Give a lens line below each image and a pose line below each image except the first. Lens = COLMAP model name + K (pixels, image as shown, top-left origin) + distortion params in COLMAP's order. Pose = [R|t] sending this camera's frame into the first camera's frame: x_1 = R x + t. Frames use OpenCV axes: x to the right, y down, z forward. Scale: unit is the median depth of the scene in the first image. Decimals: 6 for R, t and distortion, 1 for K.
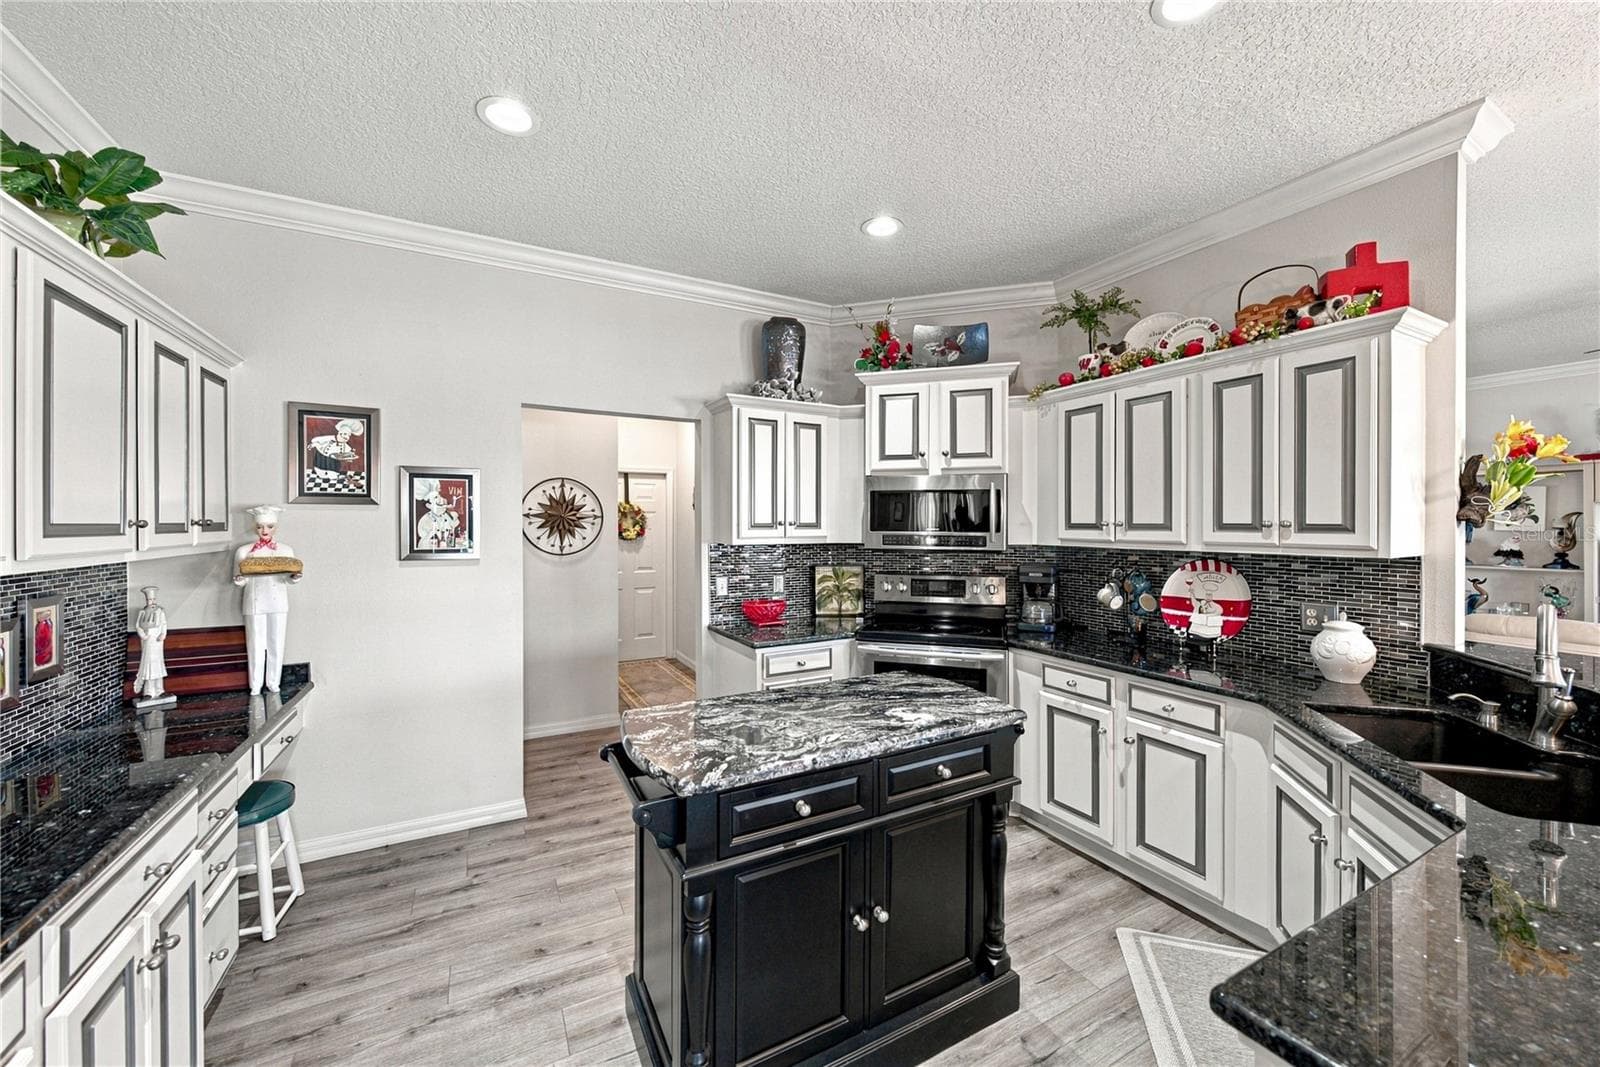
lens RADIAL K [[615.1, 0, 827.7], [0, 615.1, 525.2], [0, 0, 1]] dist [-0.003928, -0.000434]
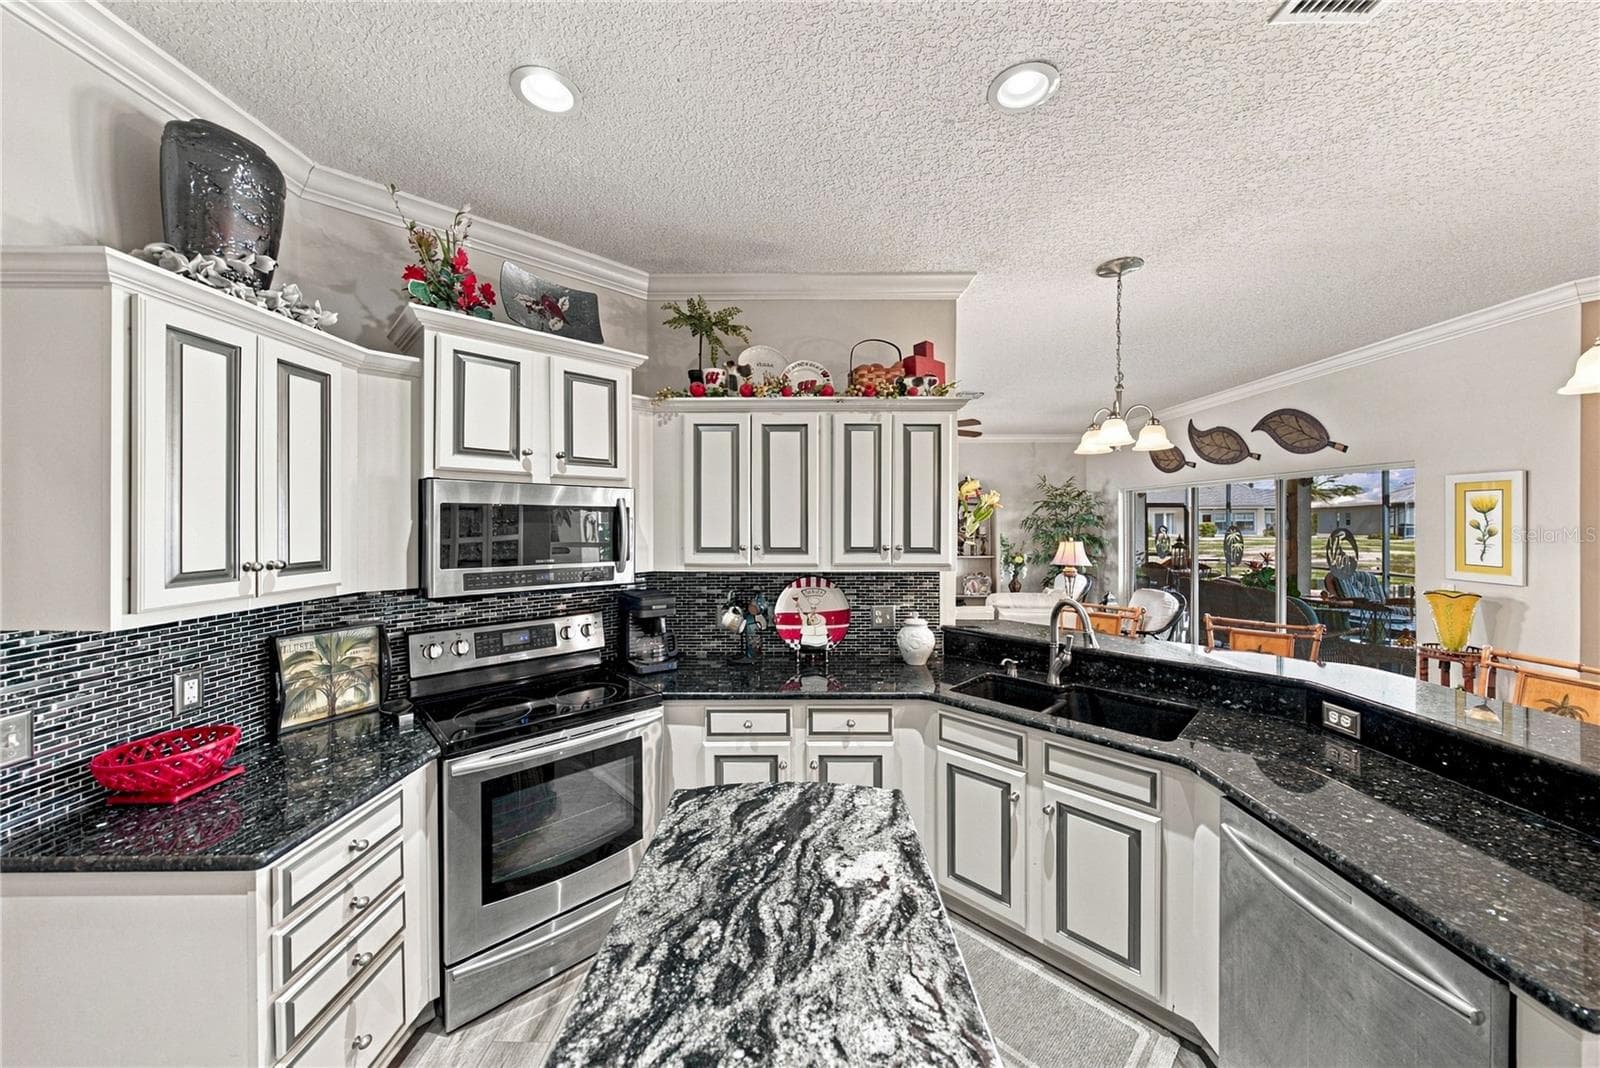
lens RADIAL K [[560.2, 0, 802.3], [0, 560.2, 520.9], [0, 0, 1]] dist [-0.001353, -0.000731]
pose [[0.495094, 0.001014, 0.868839, -0.280810], [-0.001244, 0.999999, -0.000458, -0.045665], [-0.868839, -0.000854, 0.495095, 0.490930]]
